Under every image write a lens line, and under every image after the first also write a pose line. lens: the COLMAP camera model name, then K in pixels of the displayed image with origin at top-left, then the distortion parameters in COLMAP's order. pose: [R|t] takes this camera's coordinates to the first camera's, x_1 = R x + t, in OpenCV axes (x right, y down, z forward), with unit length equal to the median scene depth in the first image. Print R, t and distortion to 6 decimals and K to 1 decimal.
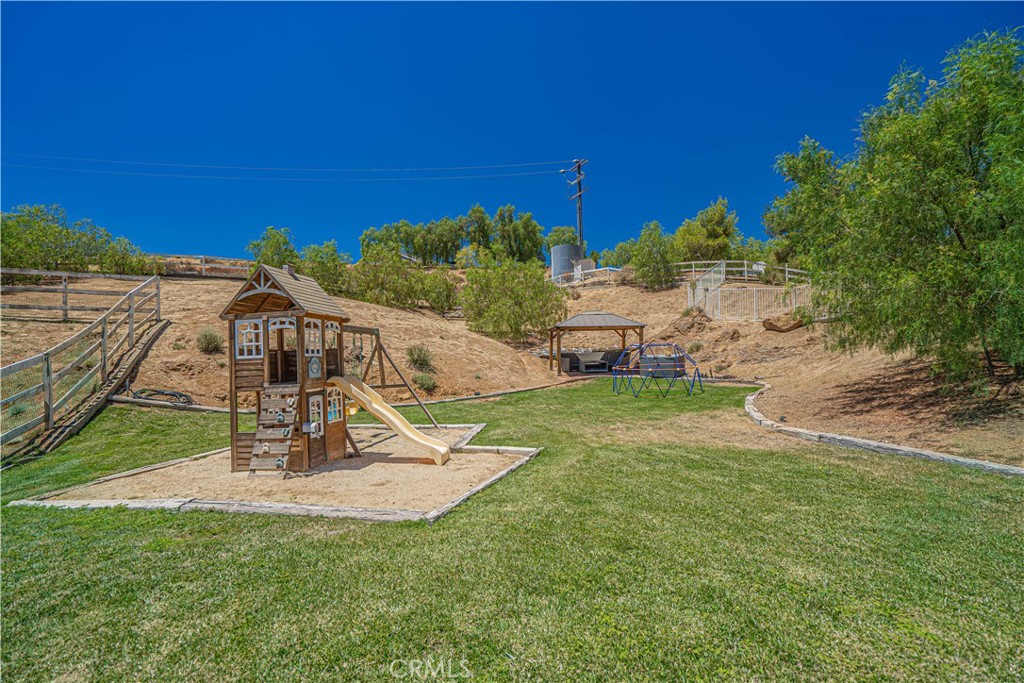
lens RADIAL K [[462.5, 0, 510.2], [0, 462.5, 344.8], [0, 0, 1]] dist [0.002009, 0.000980]
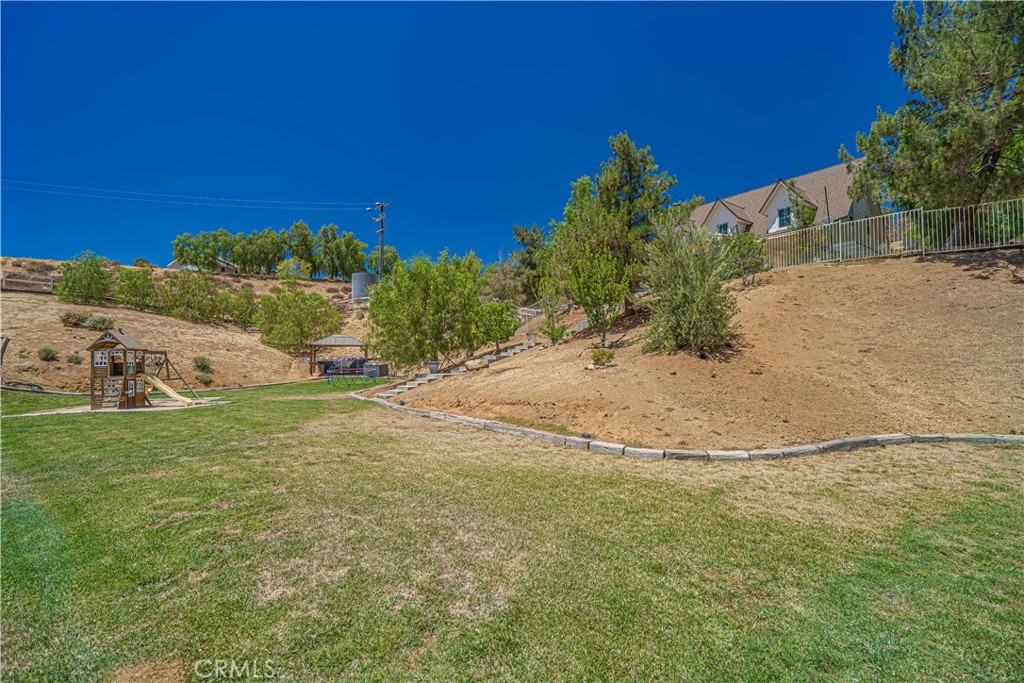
lens RADIAL K [[462.5, 0, 510.2], [0, 462.5, 344.8], [0, 0, 1]] dist [0.002009, 0.000980]
pose [[0.951546, 0.021630, 0.306743, 0.238095], [-0.019168, 0.999755, -0.011039, -0.030696], [-0.306907, 0.004624, 0.951728, -0.632539]]
